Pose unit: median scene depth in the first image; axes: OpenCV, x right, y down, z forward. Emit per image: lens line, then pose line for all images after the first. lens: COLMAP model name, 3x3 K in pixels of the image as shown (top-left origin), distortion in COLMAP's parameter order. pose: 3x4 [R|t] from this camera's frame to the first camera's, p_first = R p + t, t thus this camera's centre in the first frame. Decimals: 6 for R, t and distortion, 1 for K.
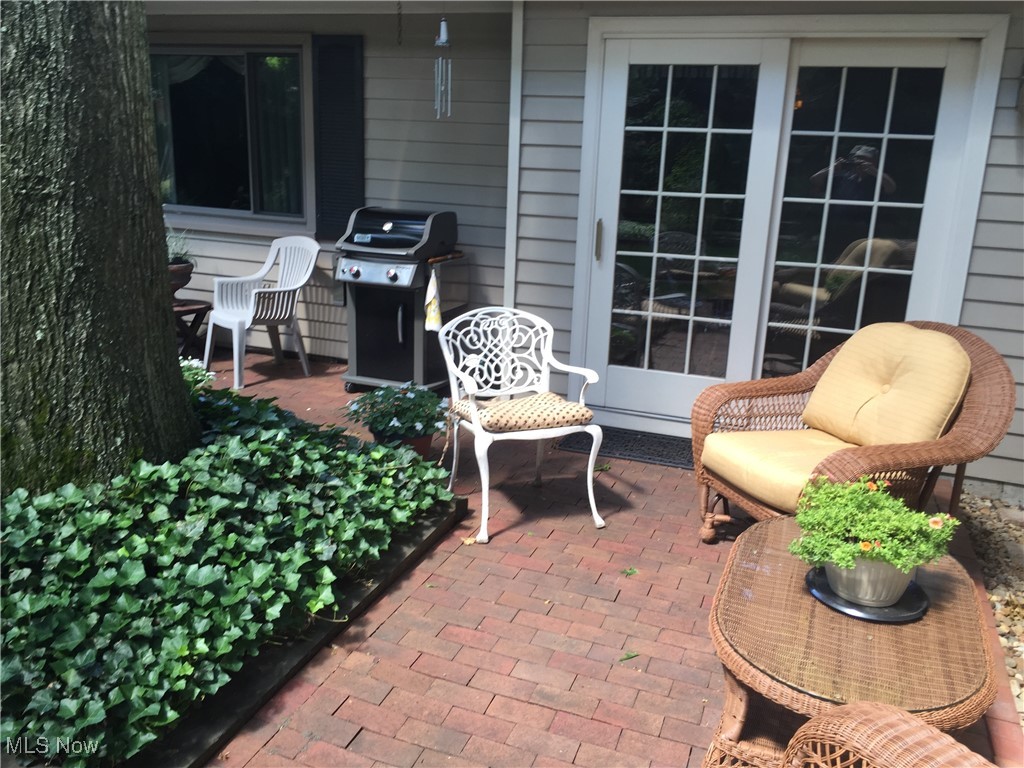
lens RADIAL K [[879.8, 0, 505.7], [0, 879.8, 387.7], [0, 0, 1]] dist [0.057477, -0.086458]
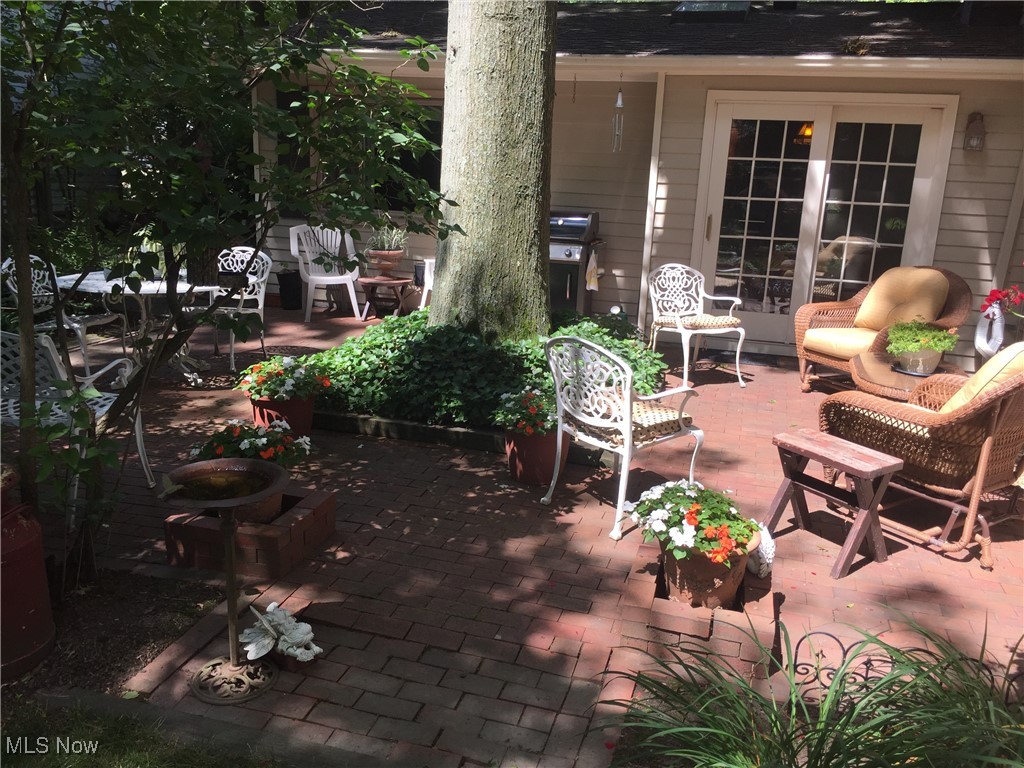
lens RADIAL K [[879.8, 0, 500.3], [0, 879.8, 405.9], [0, 0, 1]] dist [0.057477, -0.086458]
pose [[0.996765, -0.016452, 0.078666, -0.736655], [0.016477, 0.999864, 0.000336, 0.268824], [-0.078661, 0.000961, 0.996901, -1.028475]]
